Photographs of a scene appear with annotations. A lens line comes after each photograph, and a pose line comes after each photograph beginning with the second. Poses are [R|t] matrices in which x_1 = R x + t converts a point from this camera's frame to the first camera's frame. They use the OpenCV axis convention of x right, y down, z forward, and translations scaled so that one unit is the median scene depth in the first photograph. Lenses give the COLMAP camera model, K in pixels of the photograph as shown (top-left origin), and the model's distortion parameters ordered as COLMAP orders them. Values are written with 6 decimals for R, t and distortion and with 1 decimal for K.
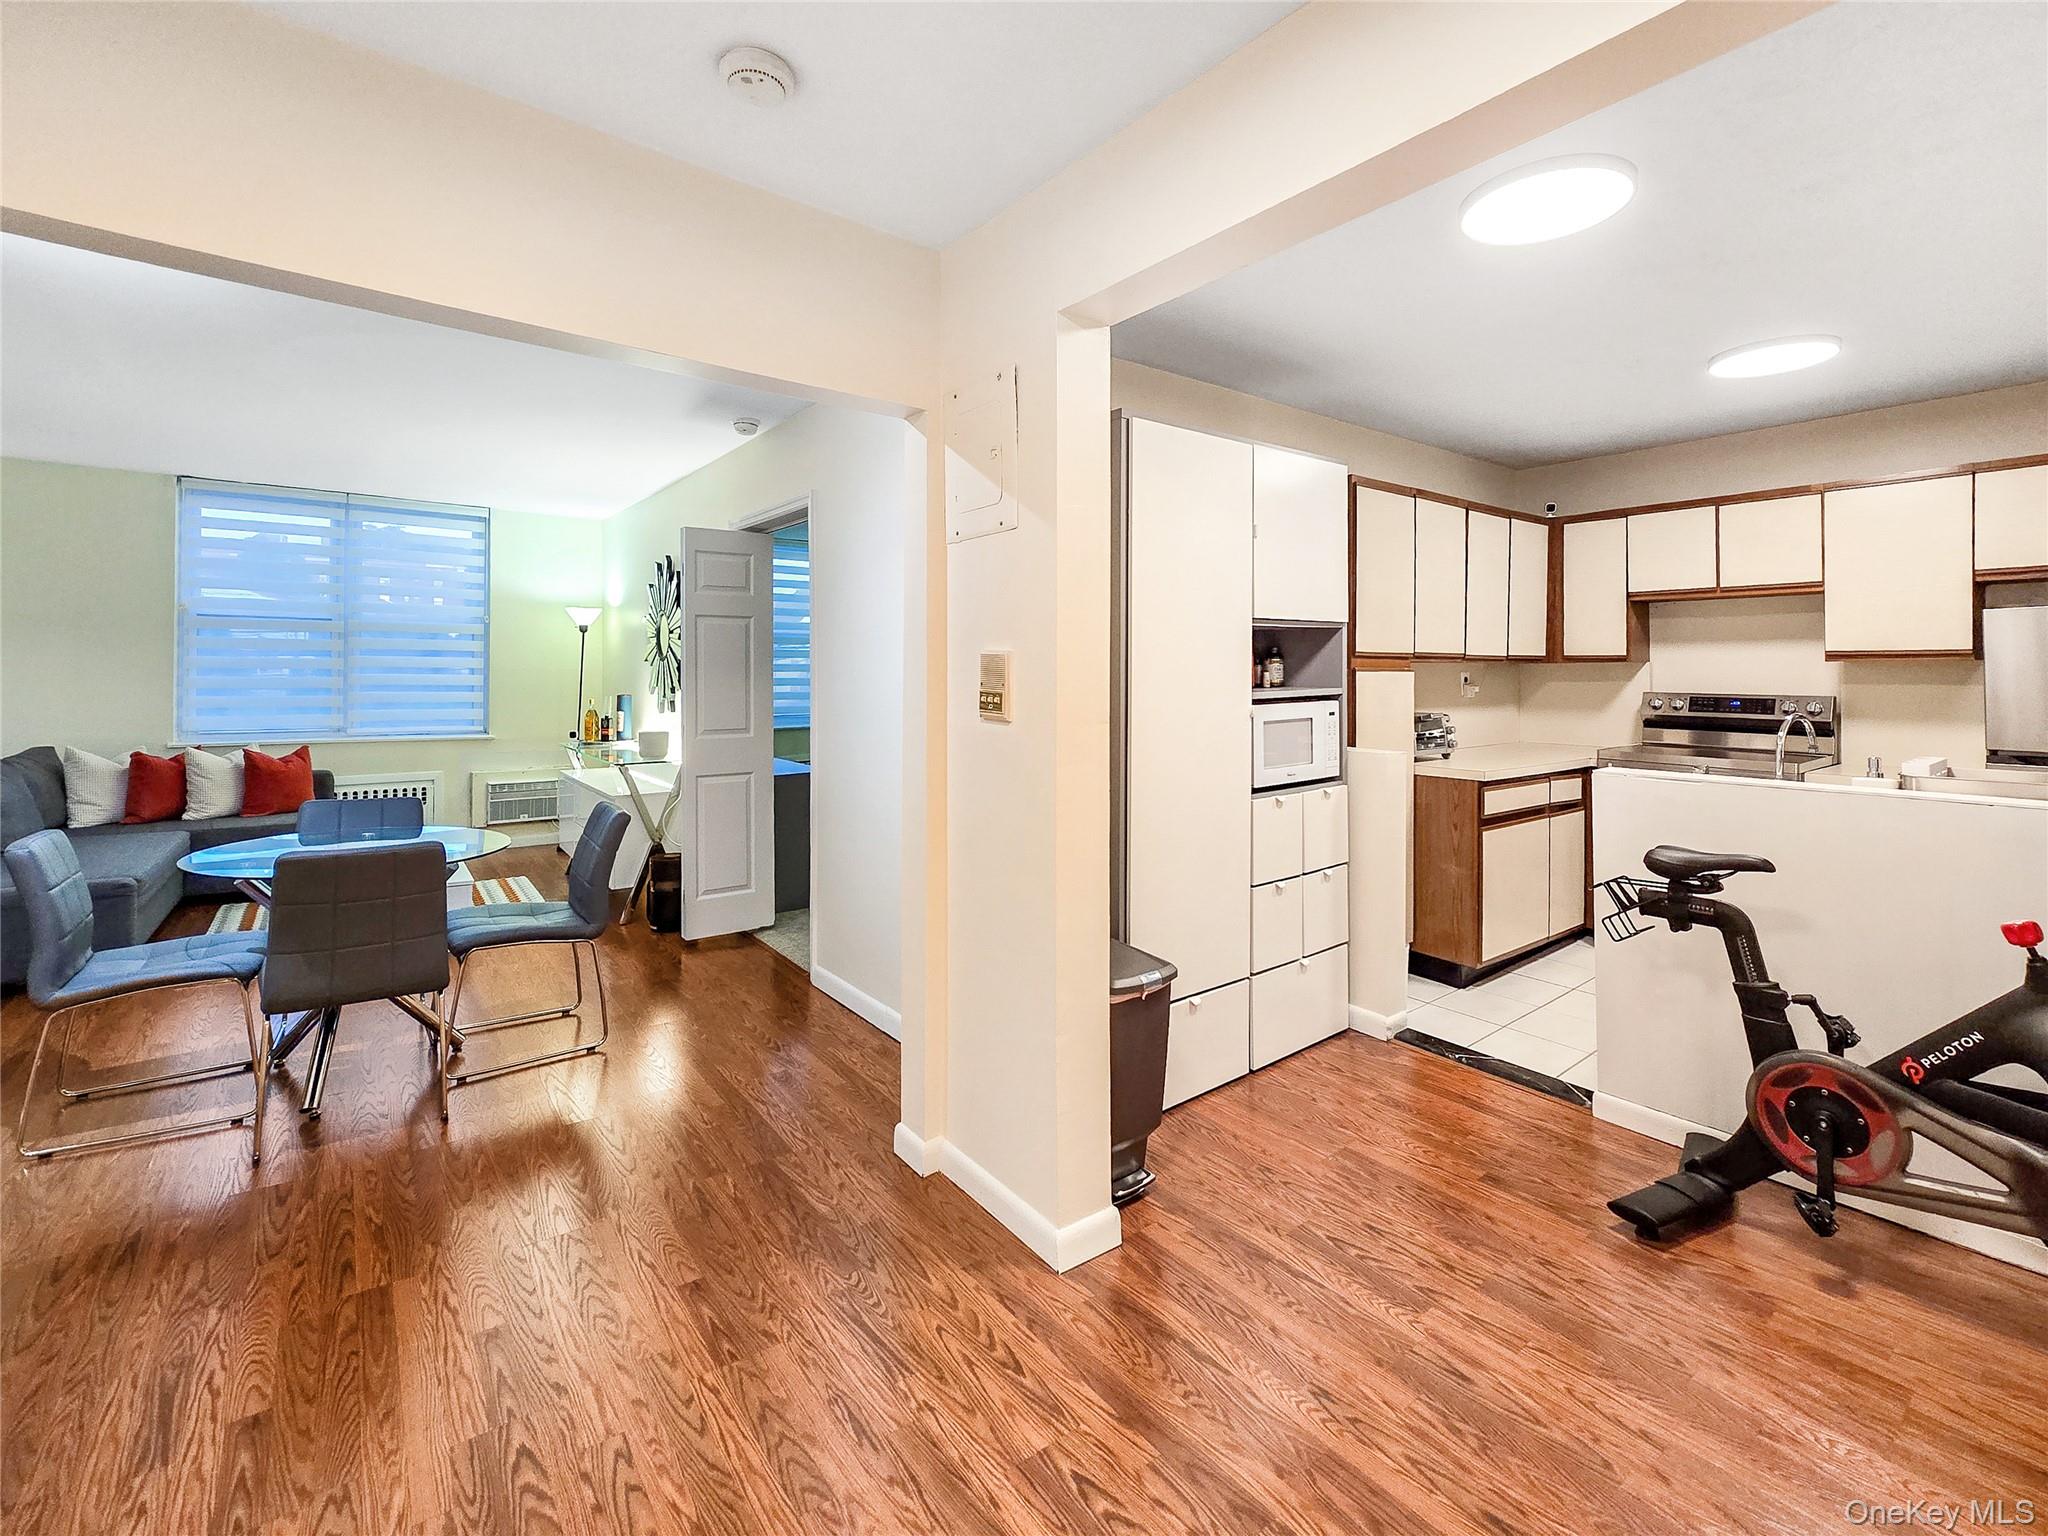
lens RADIAL K [[906.5, 0, 1012.9], [0, 906.5, 671.3], [0, 0, 1]] dist [-0.015431, 0.000206]
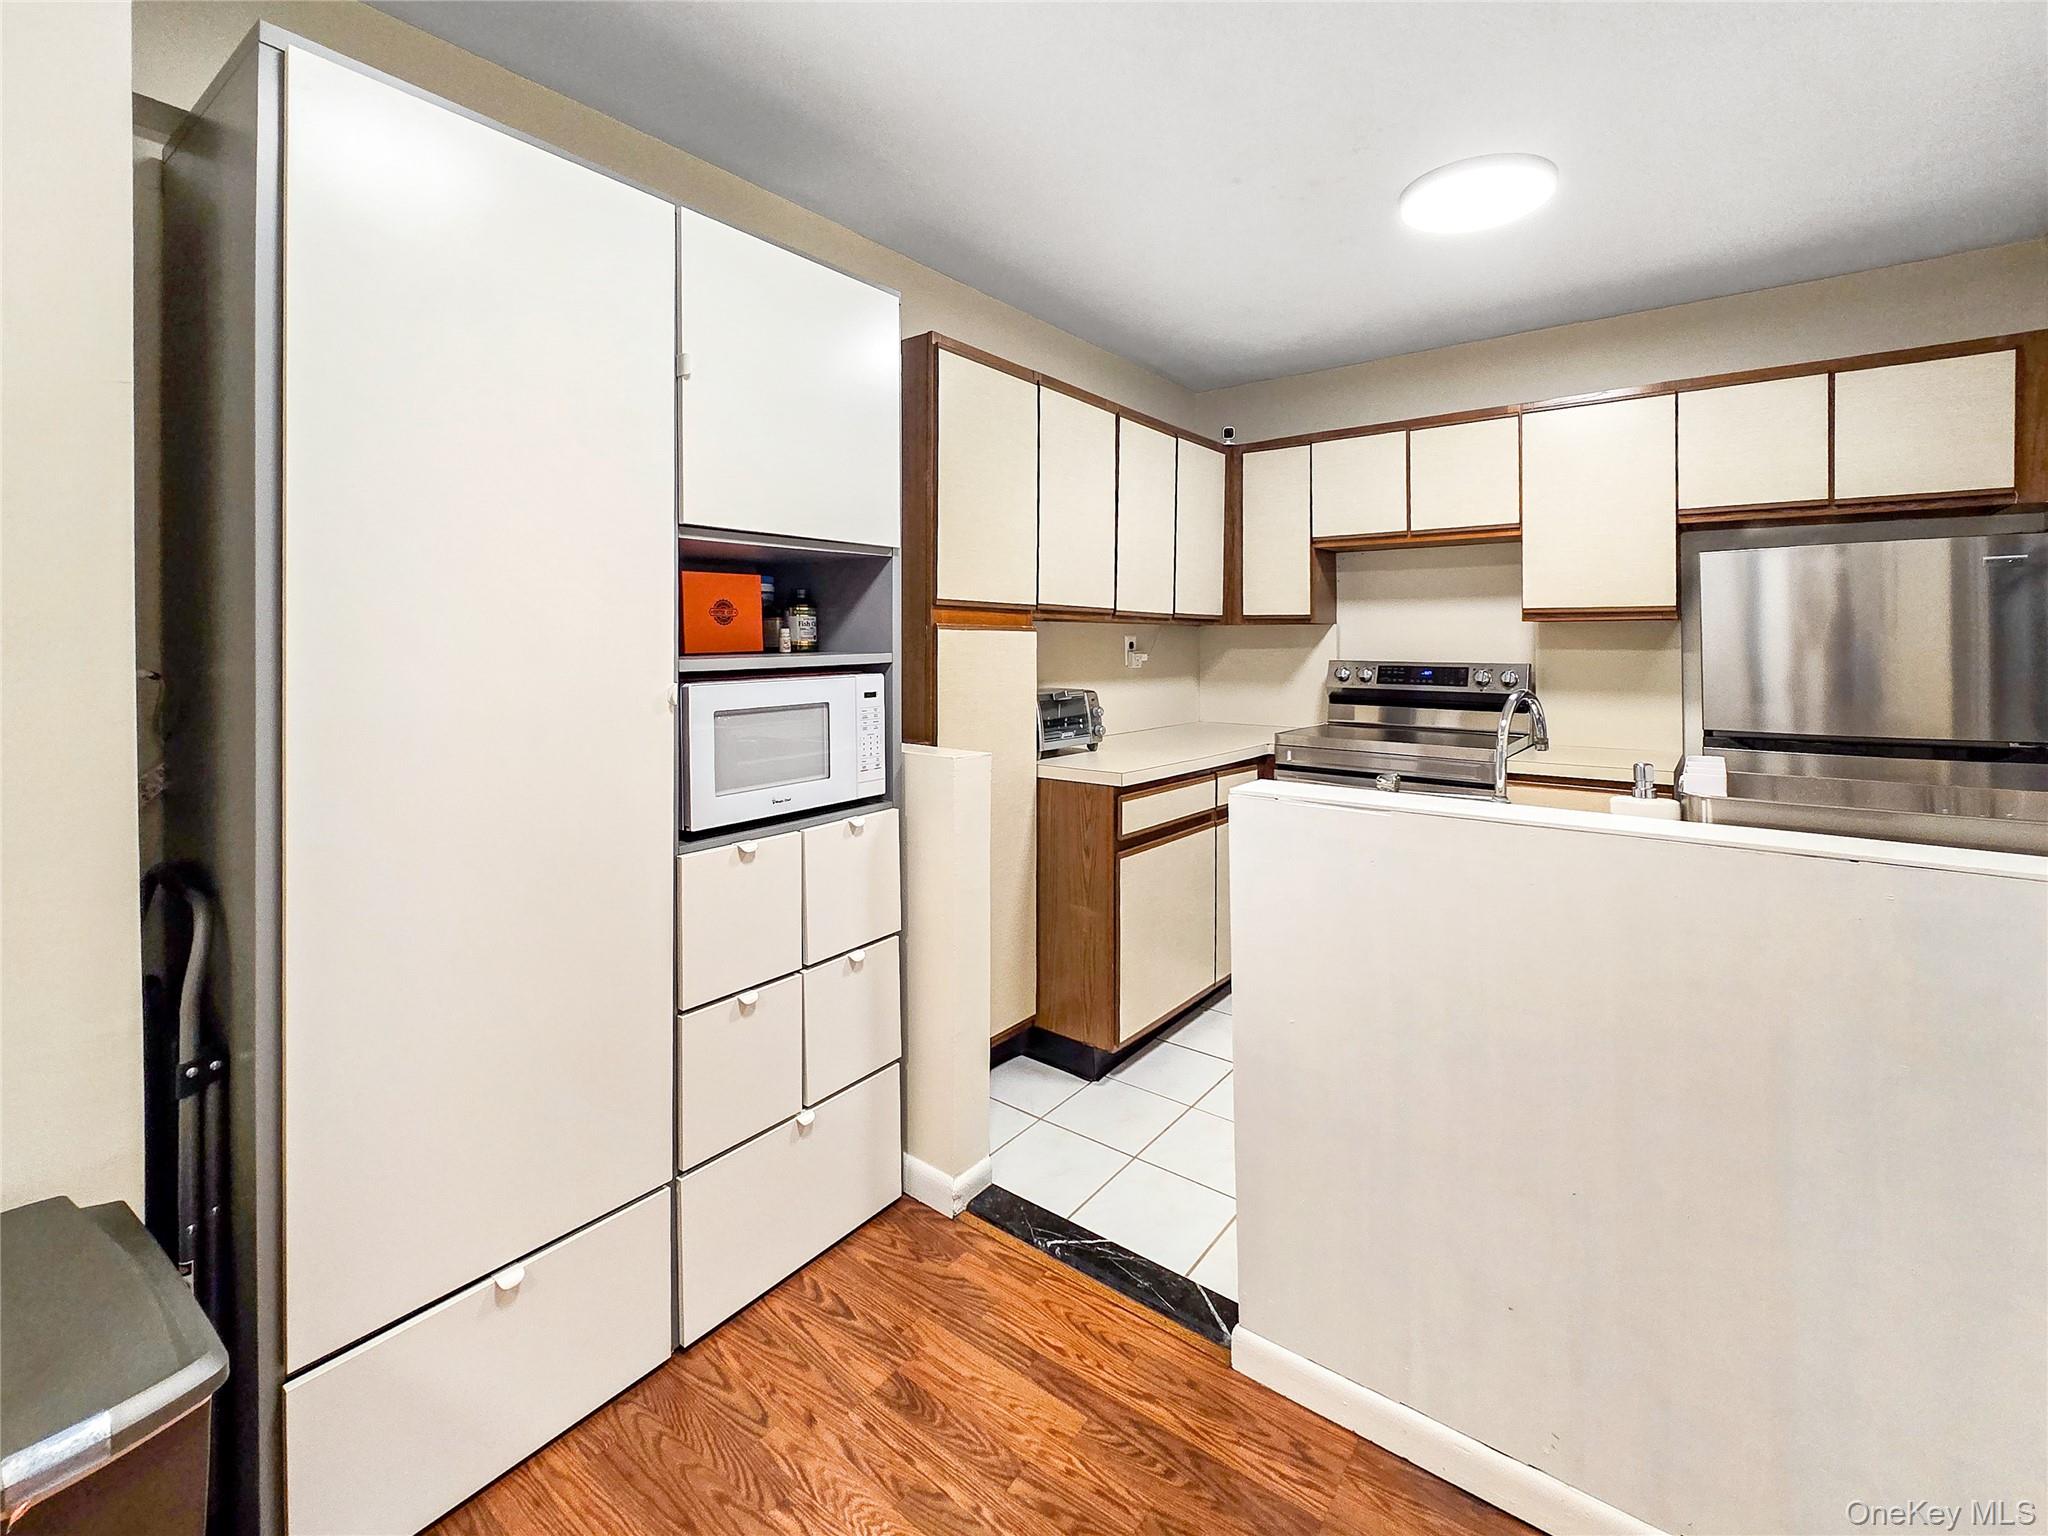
lens RADIAL K [[917.4, 0, 1024.2], [0, 917.4, 642.2], [0, 0, 1]] dist [-0.002483, -0.000109]
pose [[0.963377, 0.002243, 0.268142, 0.246443], [-0.001766, 0.999996, -0.002020, 0.010457], [-0.268145, 0.001473, 0.963377, 0.317721]]
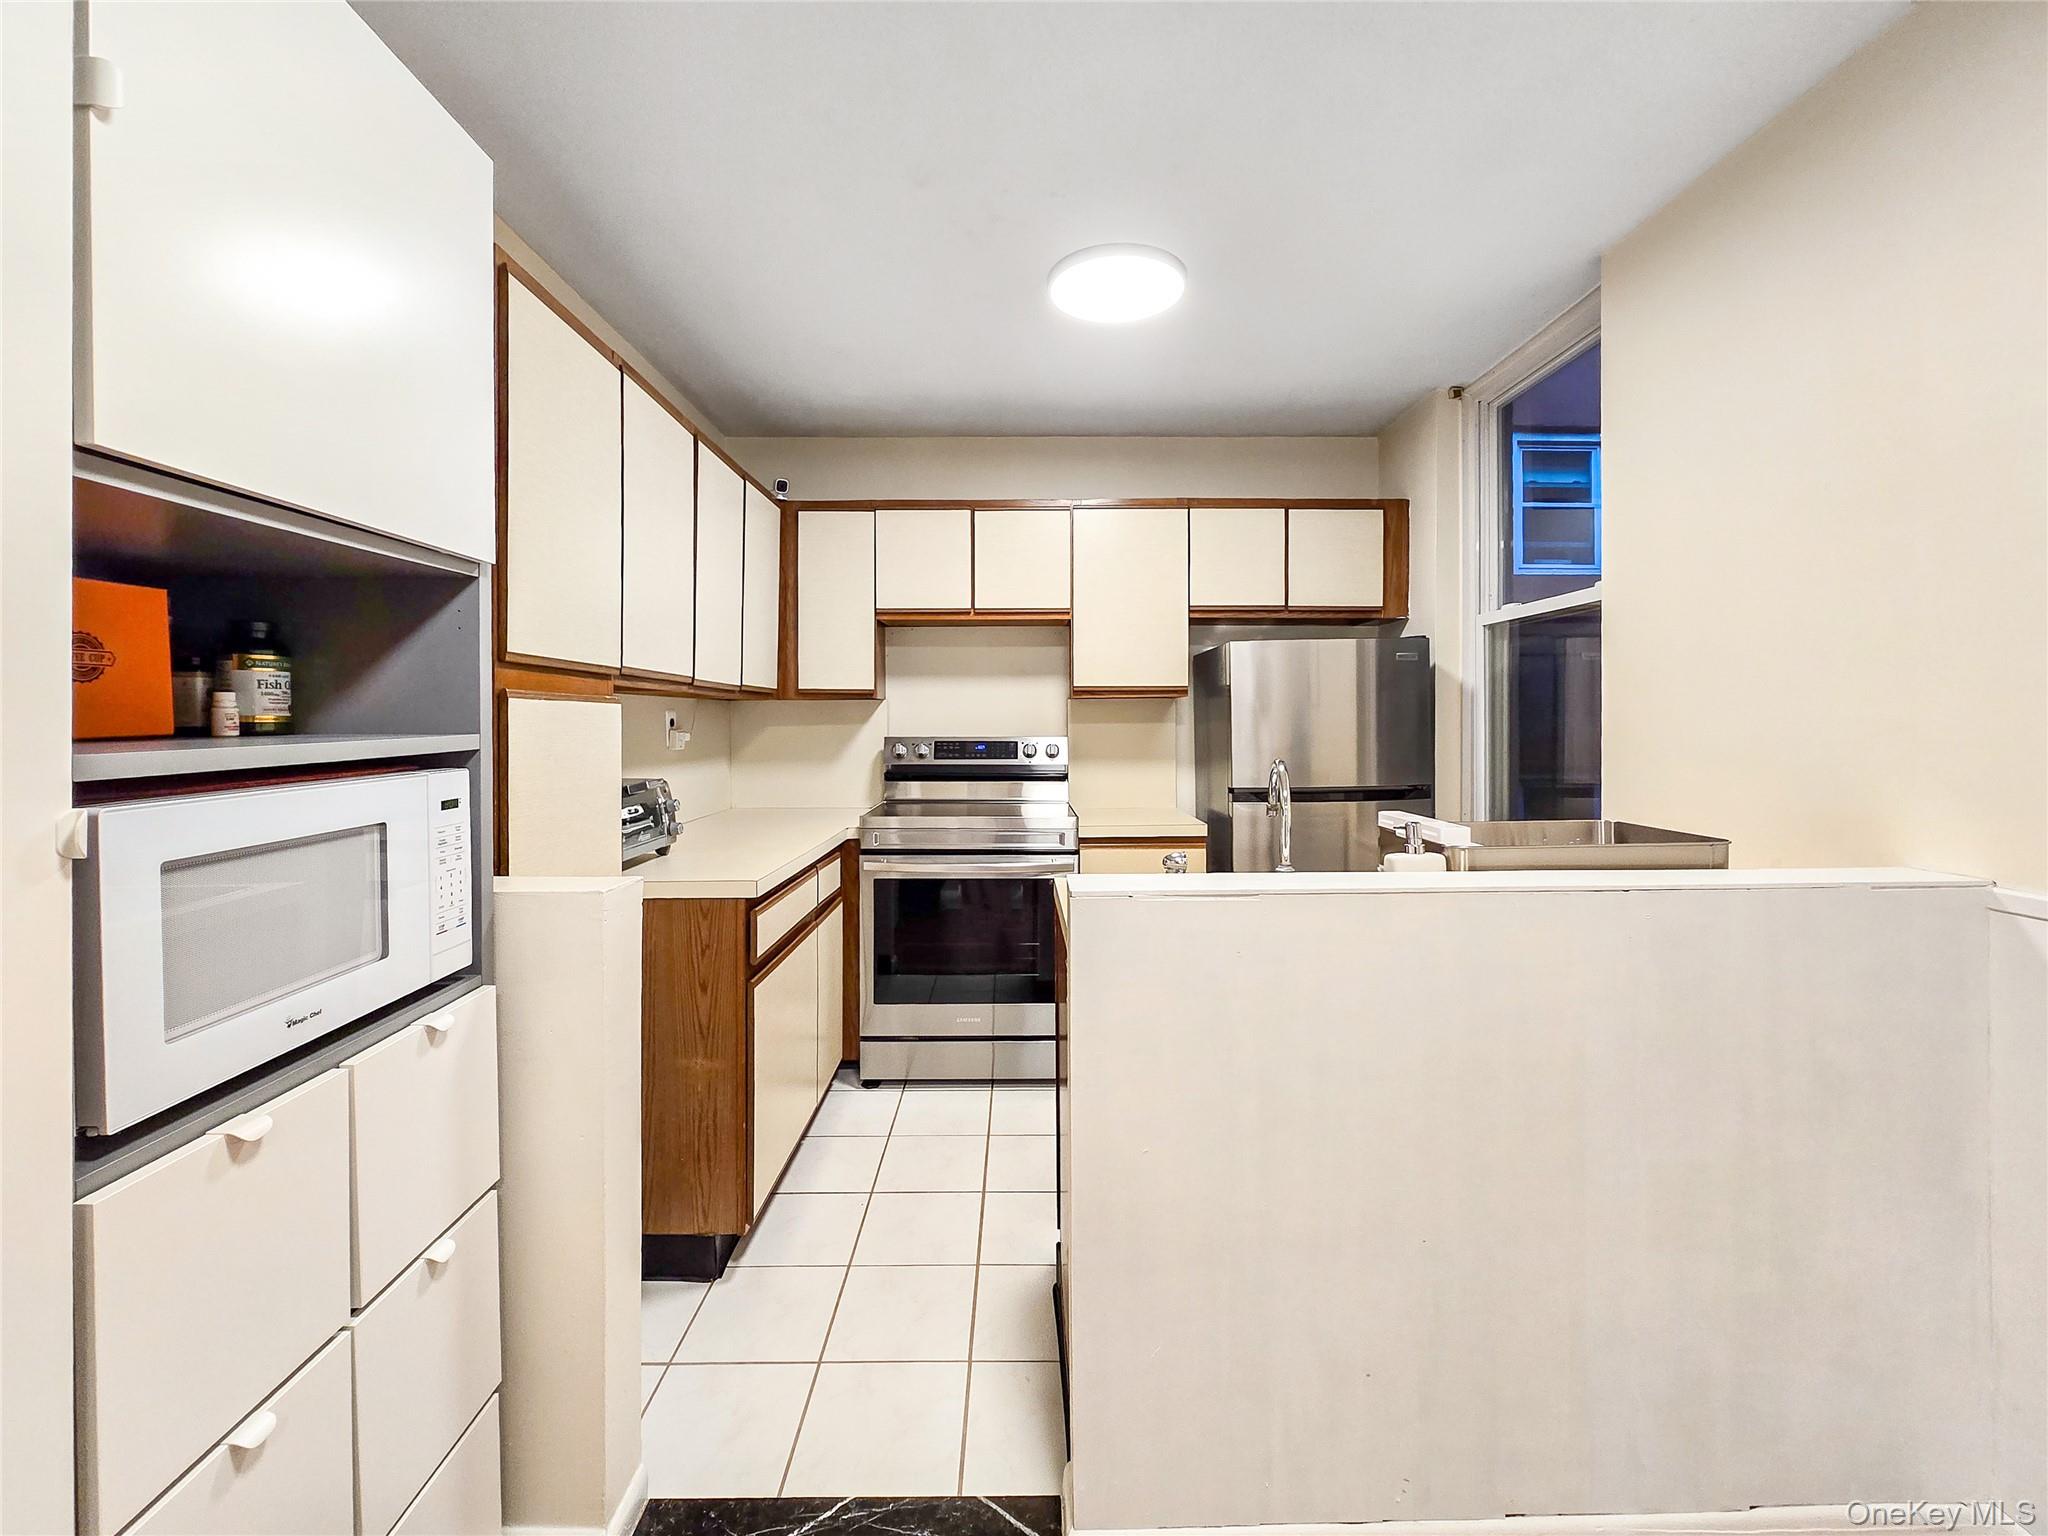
lens RADIAL K [[882.5, 0, 1047.3], [0, 882.5, 722.8], [0, 0, 1]] dist [0.000436, 0.000032]
pose [[0.581223, -0.004141, 0.813734, 0.173598], [0.005401, 0.999985, 0.001231, 0.012538], [-0.813727, 0.003679, 0.581236, 0.509887]]
